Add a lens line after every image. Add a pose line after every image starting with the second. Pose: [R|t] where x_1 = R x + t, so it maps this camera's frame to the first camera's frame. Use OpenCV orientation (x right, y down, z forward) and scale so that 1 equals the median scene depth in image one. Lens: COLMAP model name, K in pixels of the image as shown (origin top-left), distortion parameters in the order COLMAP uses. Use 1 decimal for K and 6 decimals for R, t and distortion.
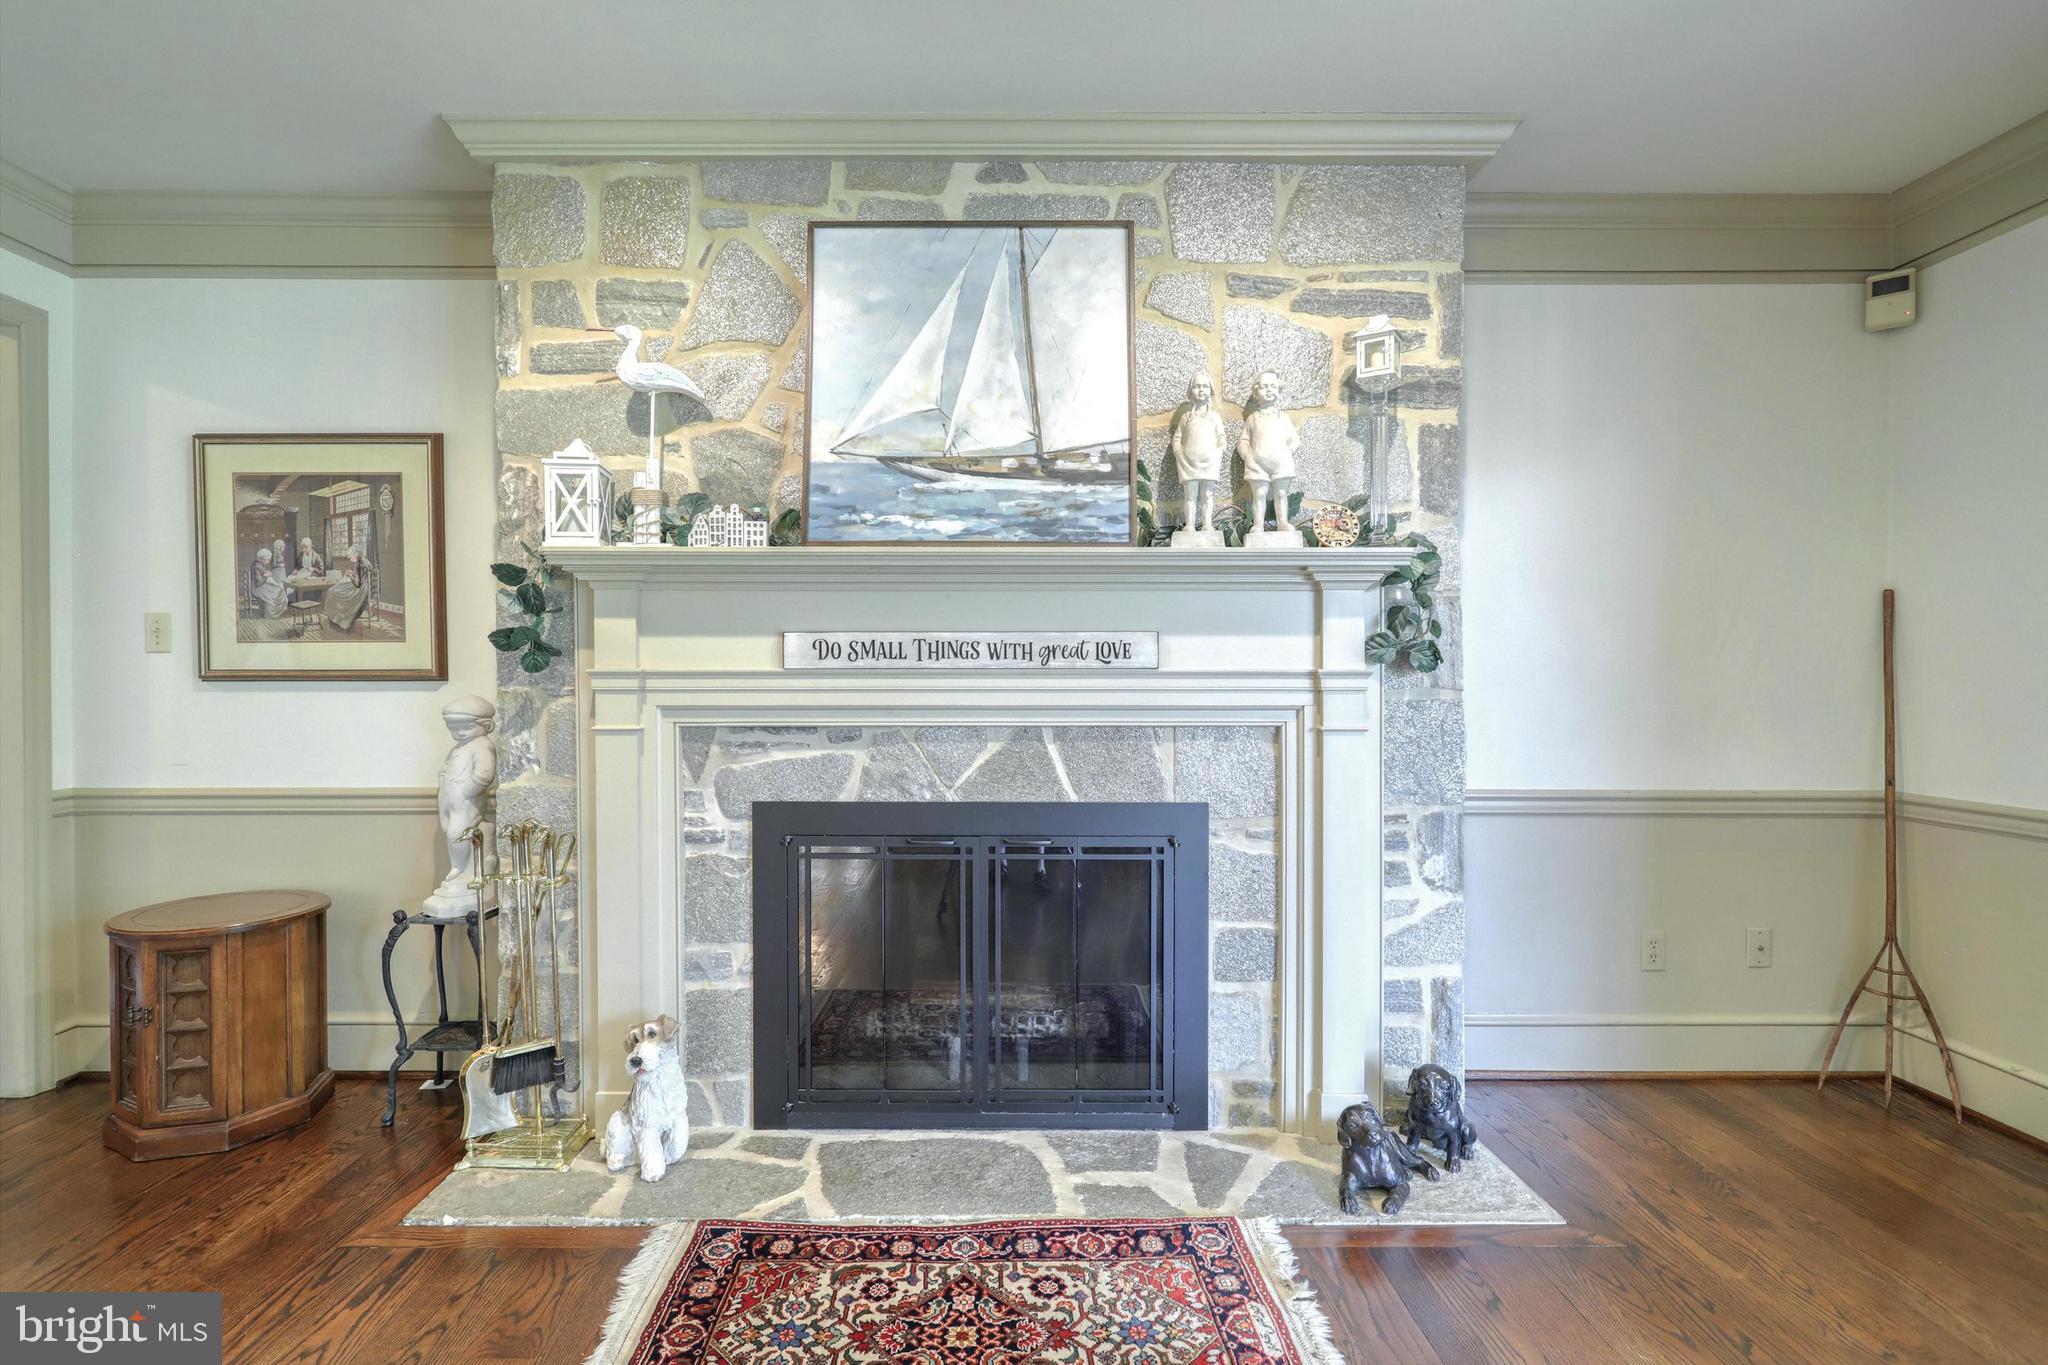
lens RADIAL K [[1033.9, 0, 1011.5], [0, 1033.9, 689.6], [0, 0, 1]] dist [-0.004878, -0.000083]
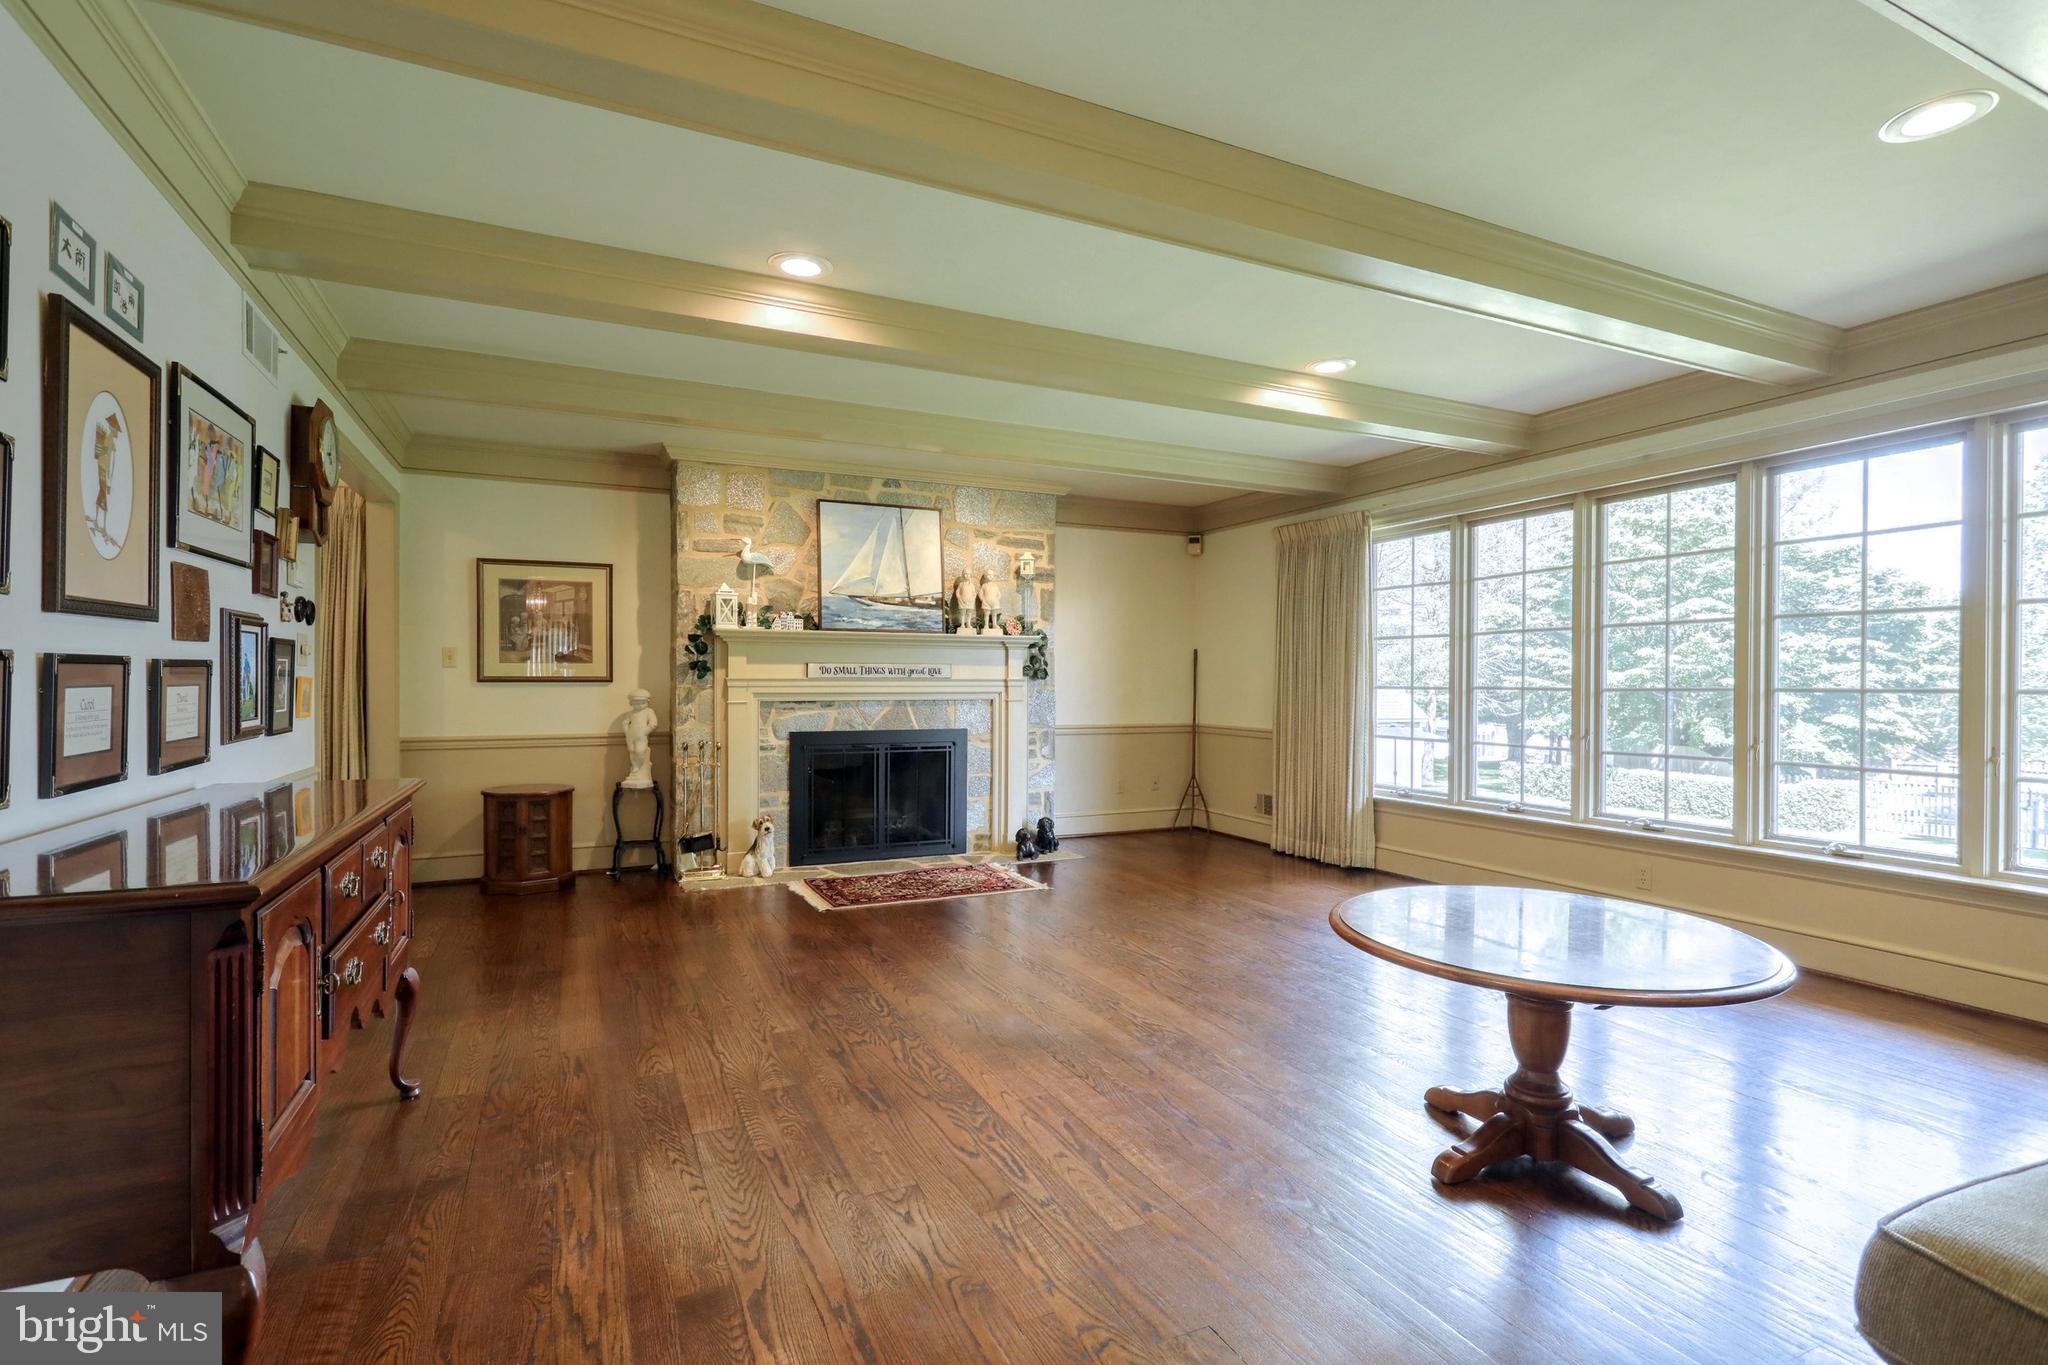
lens RADIAL K [[993.2, 0, 1082.8], [0, 993.2, 682.4], [0, 0, 1]] dist [0.000147, 0.000414]
pose [[0.895059, 0.001344, 0.445945, -0.678034], [0.000755, 0.999989, -0.004529, 0.002392], [-0.445946, 0.004391, 0.895049, -1.405422]]
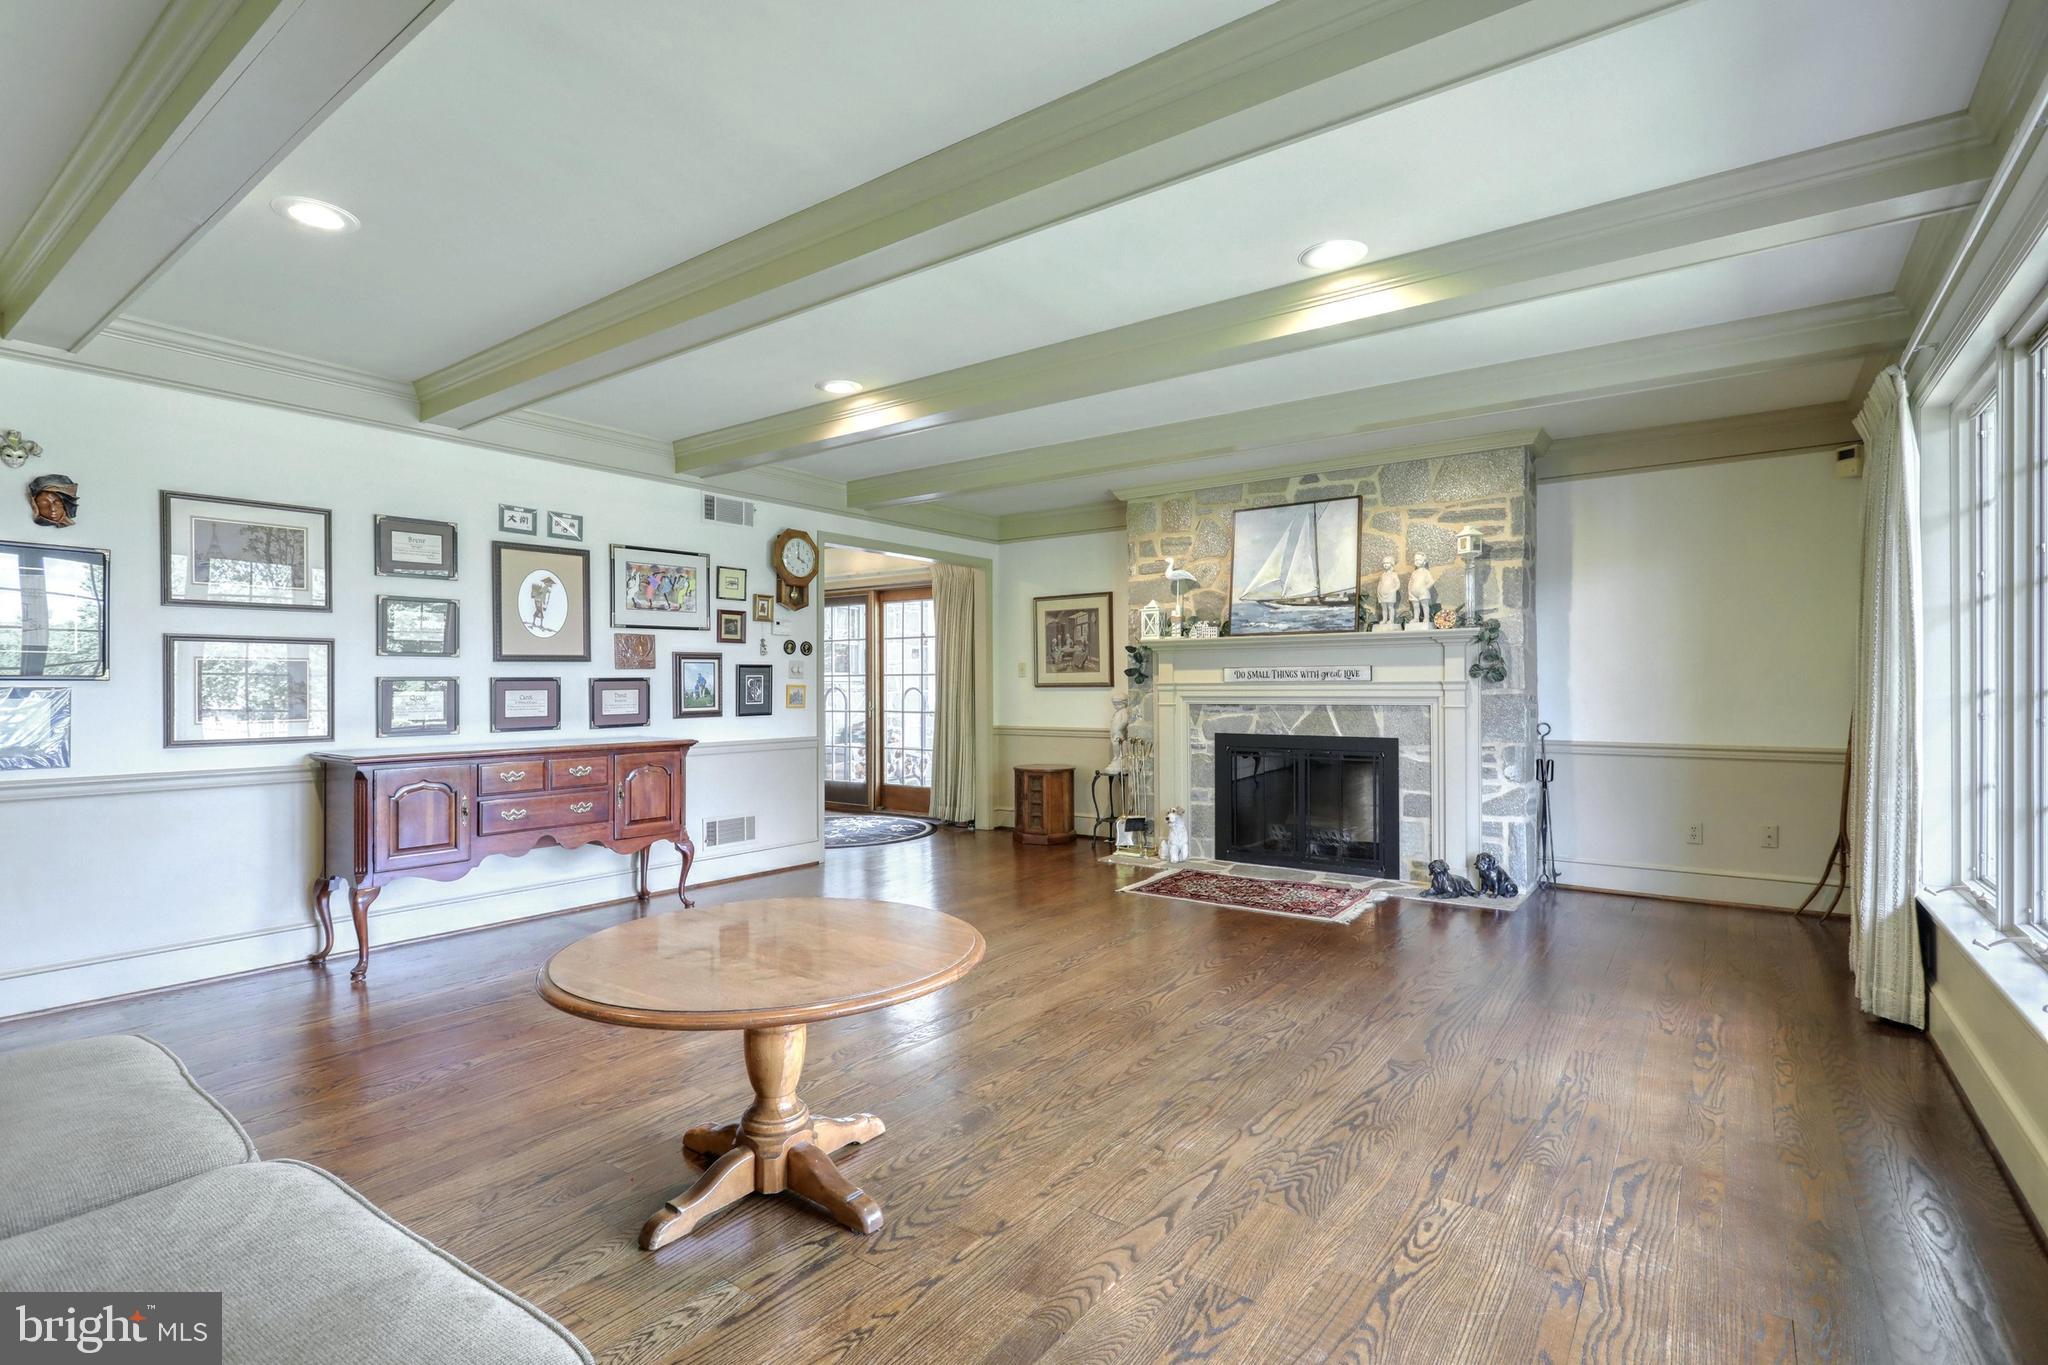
lens RADIAL K [[989.4, 0, 968.5], [0, 989.4, 689.8], [0, 0, 1]] dist [-0.001471, 0.000095]
pose [[0.783352, -0.001623, -0.621576, 0.814918], [0.000032, 0.999997, -0.002570, 0.006006], [0.621579, 0.001994, 0.783349, -1.342453]]
